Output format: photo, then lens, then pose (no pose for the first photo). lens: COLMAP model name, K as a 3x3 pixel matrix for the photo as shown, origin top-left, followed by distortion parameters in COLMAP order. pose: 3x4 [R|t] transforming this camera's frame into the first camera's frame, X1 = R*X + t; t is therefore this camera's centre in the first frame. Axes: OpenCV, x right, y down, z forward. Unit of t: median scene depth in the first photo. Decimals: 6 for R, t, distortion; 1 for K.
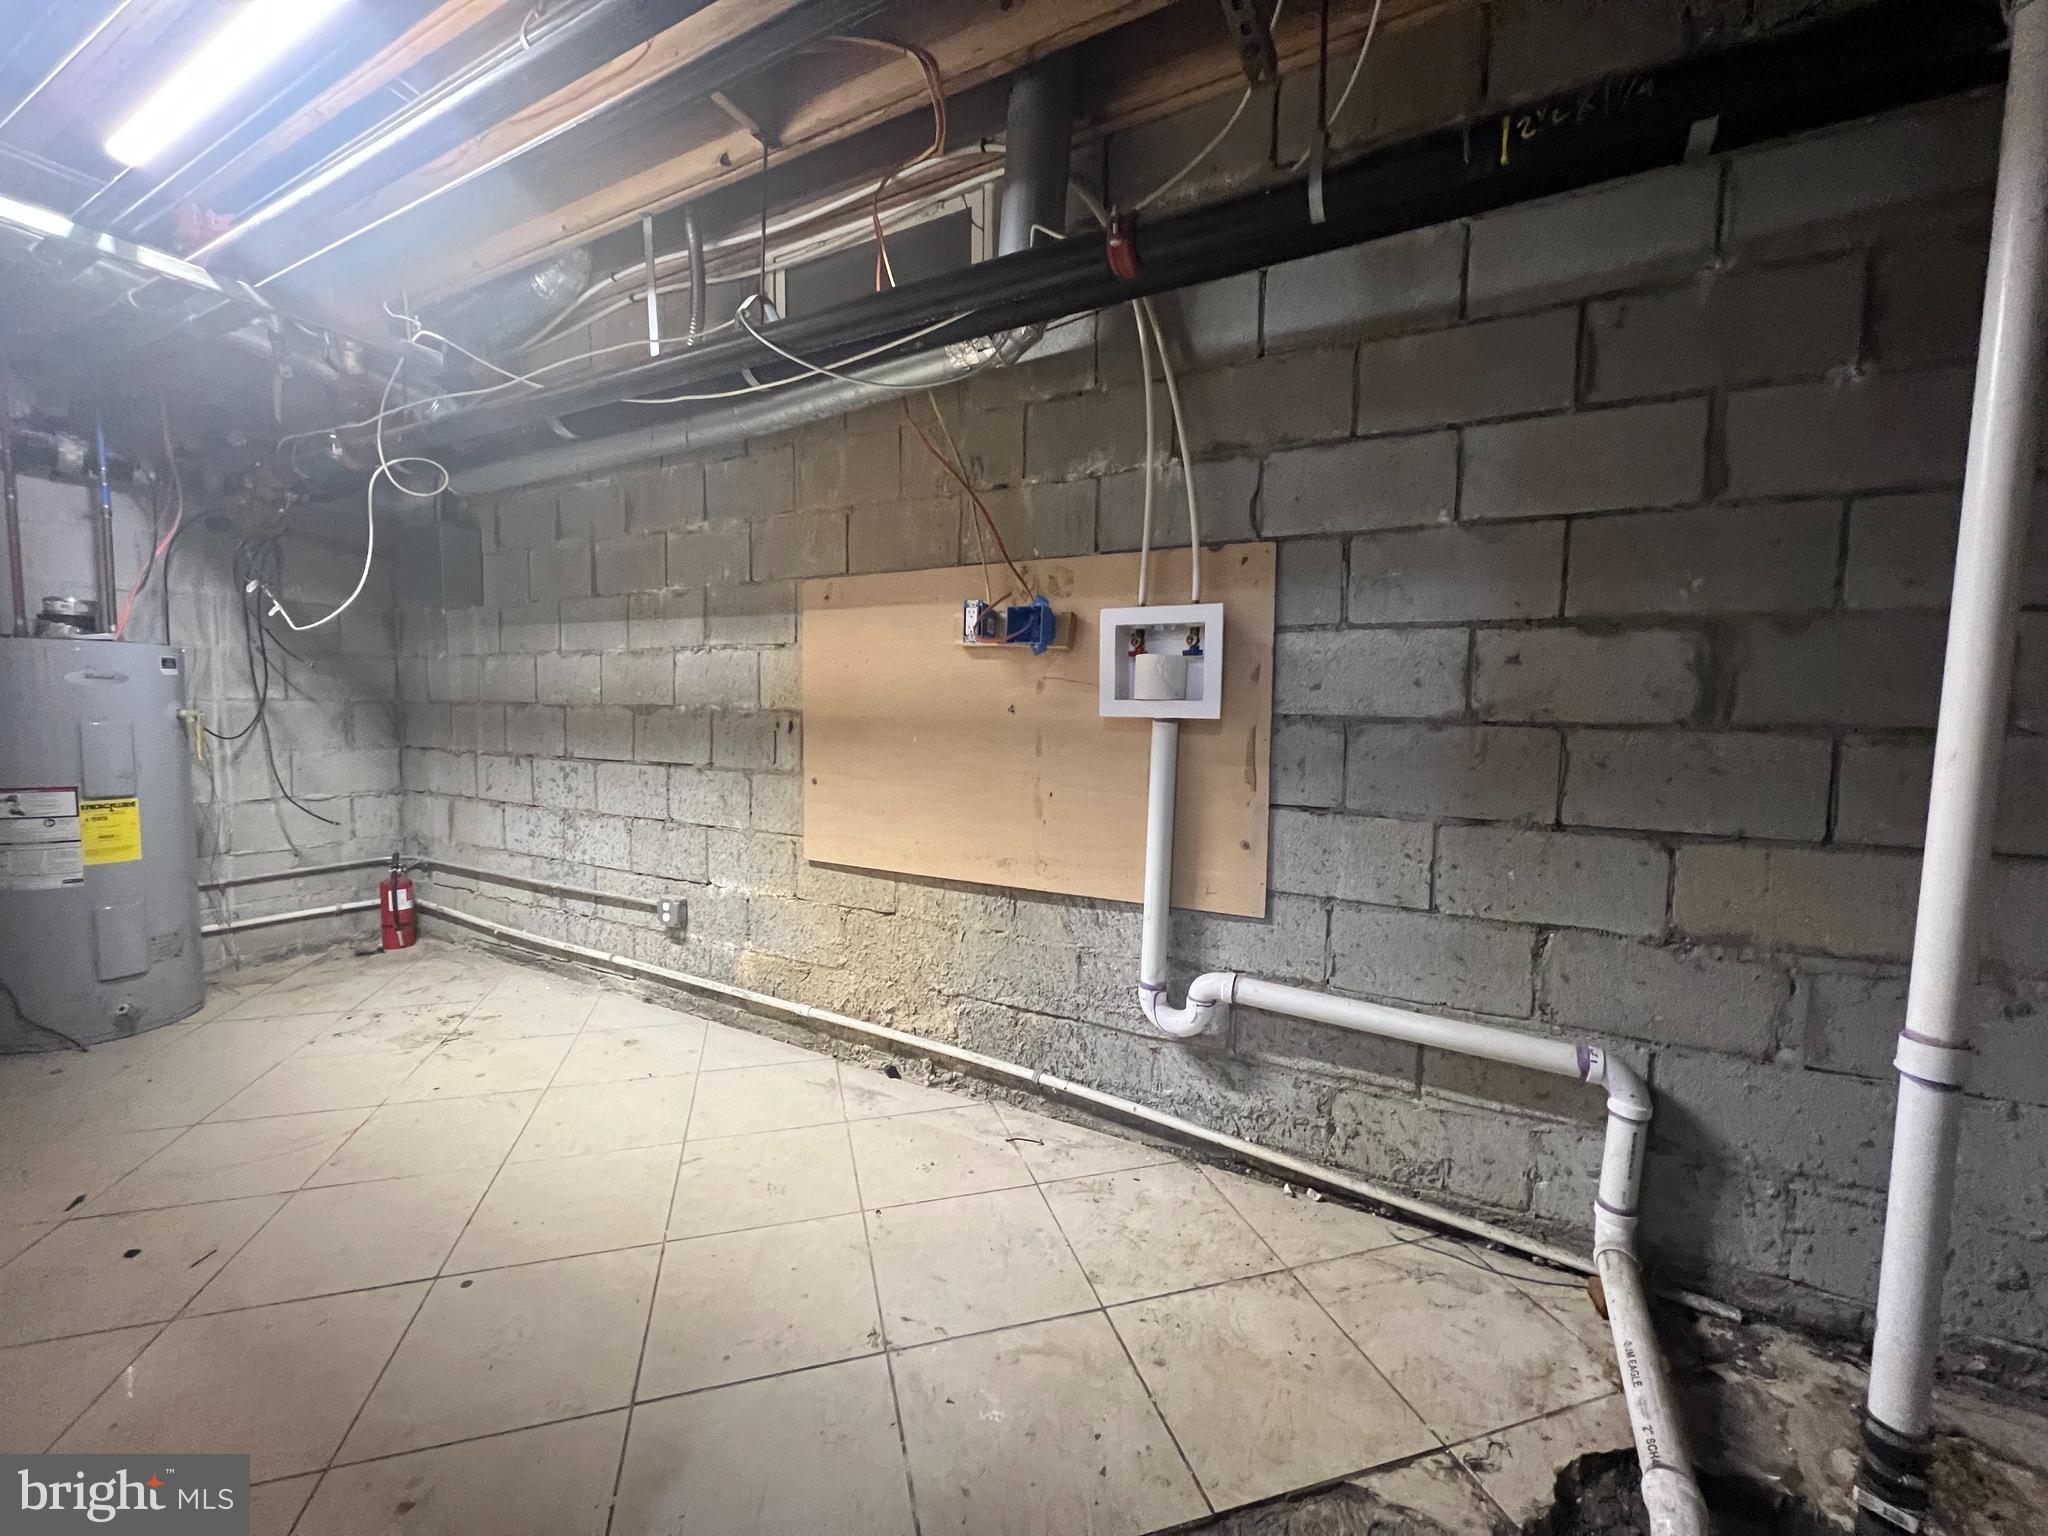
lens RADIAL K [[818.9, 0, 1023.3], [0, 818.9, 765.0], [0, 0, 1]] dist [0.002595, 0.000283]
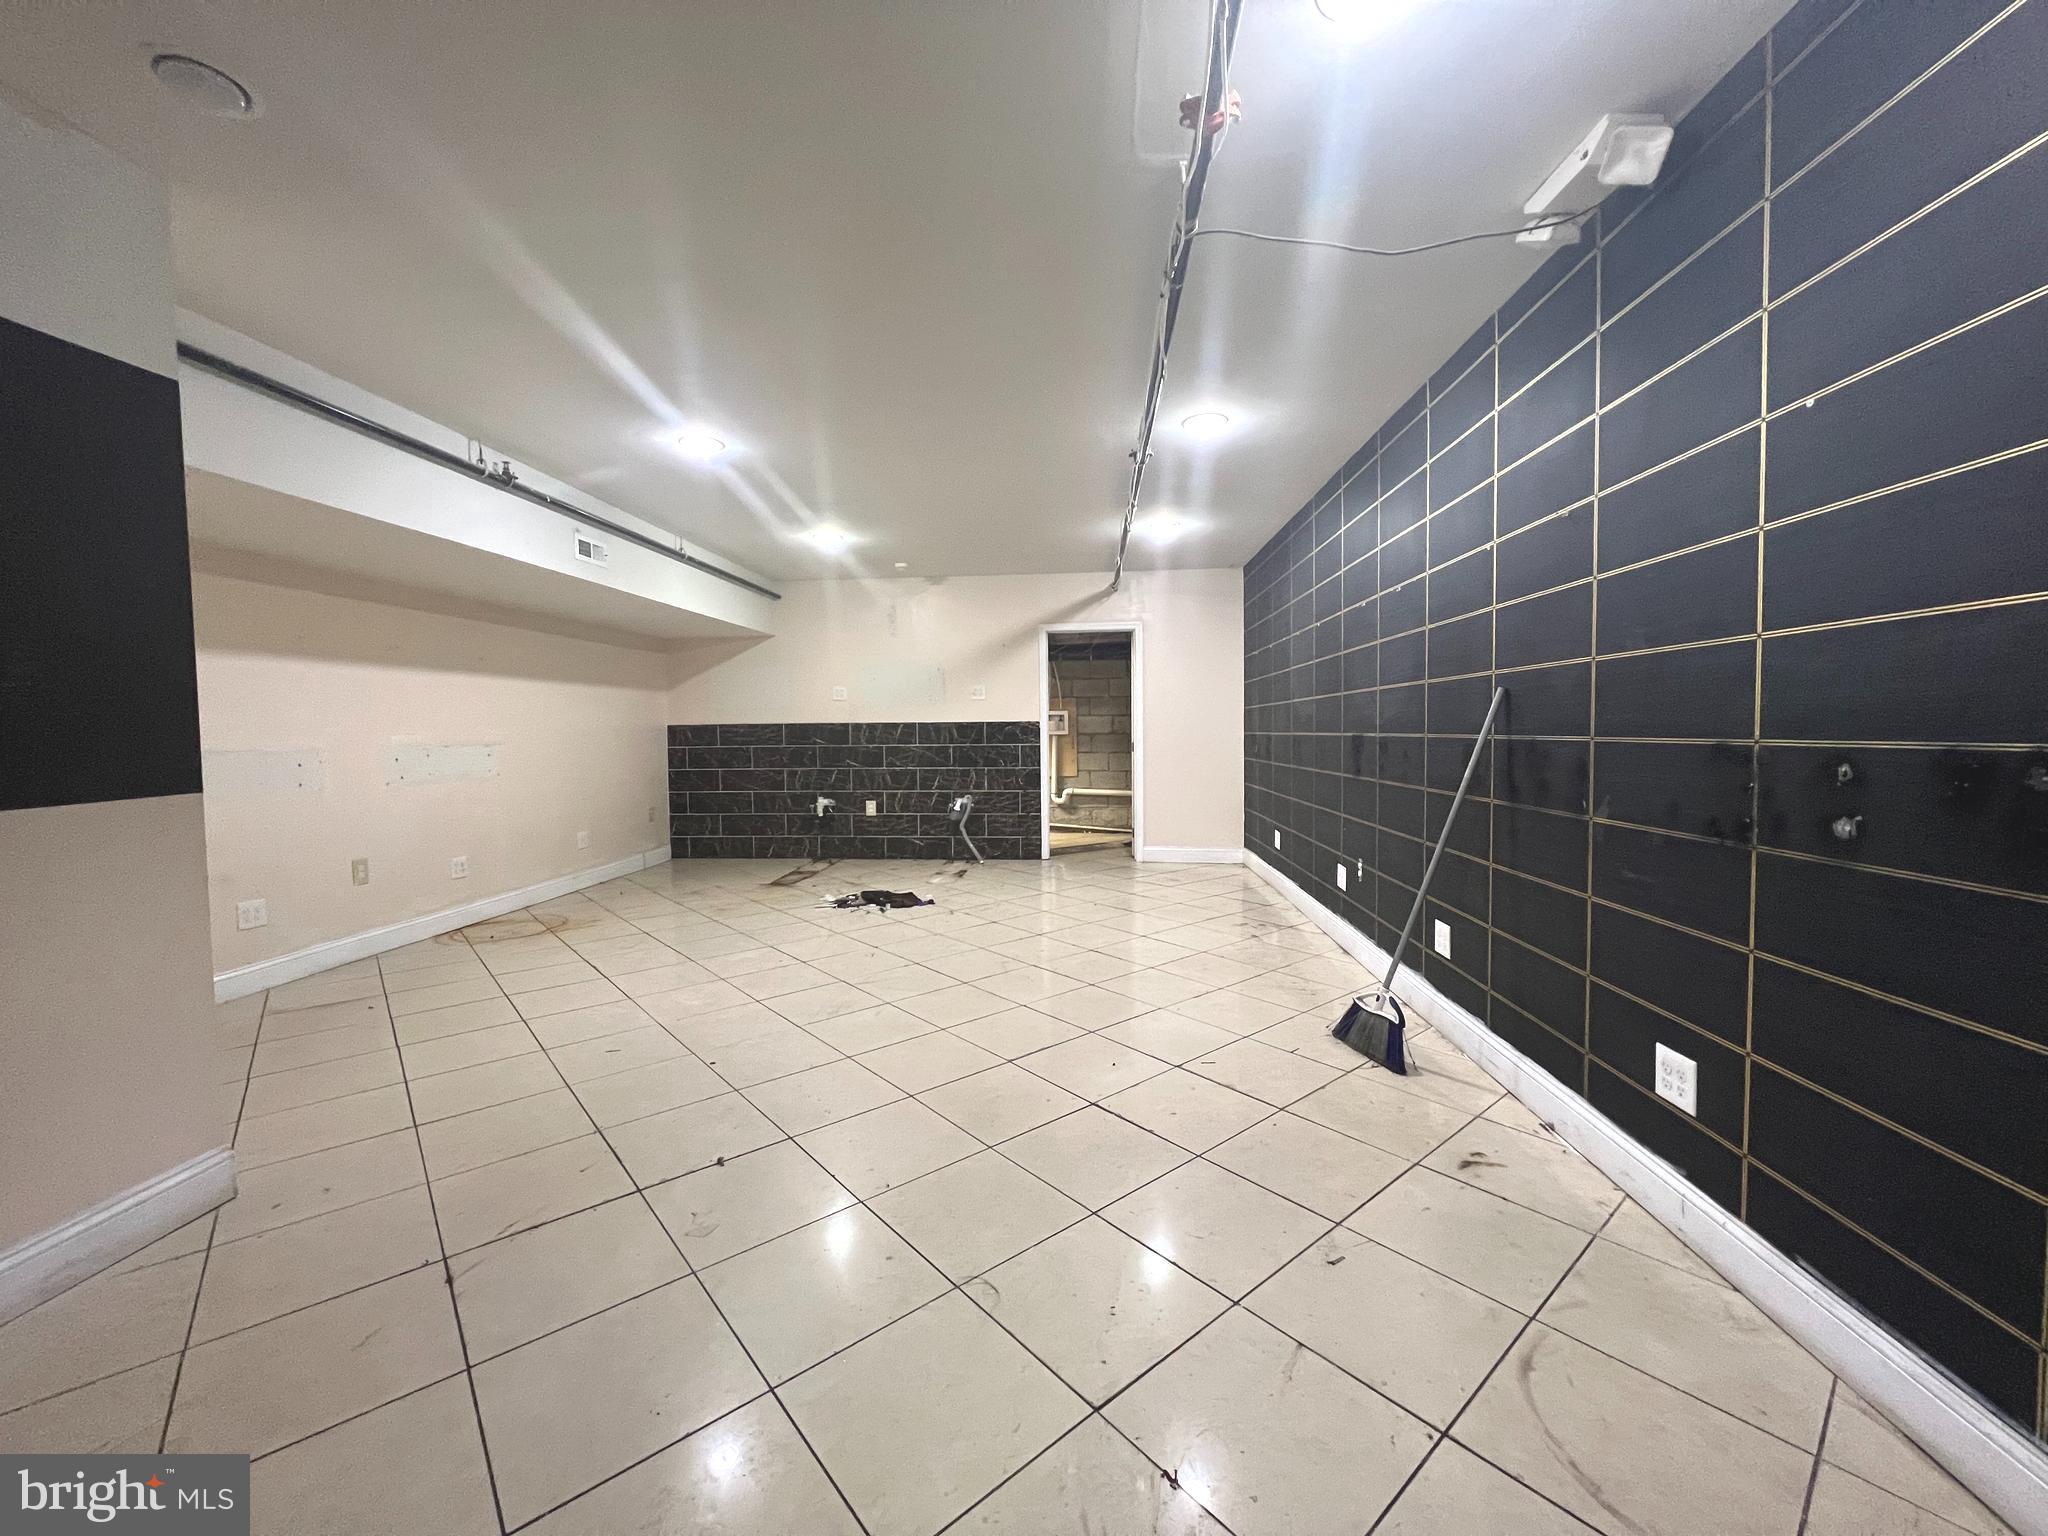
lens RADIAL K [[818.9, 0, 1027.3], [0, 818.9, 766.8], [0, 0, 1]] dist [0.002595, 0.000283]
pose [[0.914678, -0.044721, 0.401701, -1.903210], [0.052324, 0.998598, -0.007969, 0.159288], [-0.400782, 0.028308, 0.915736, -3.283969]]
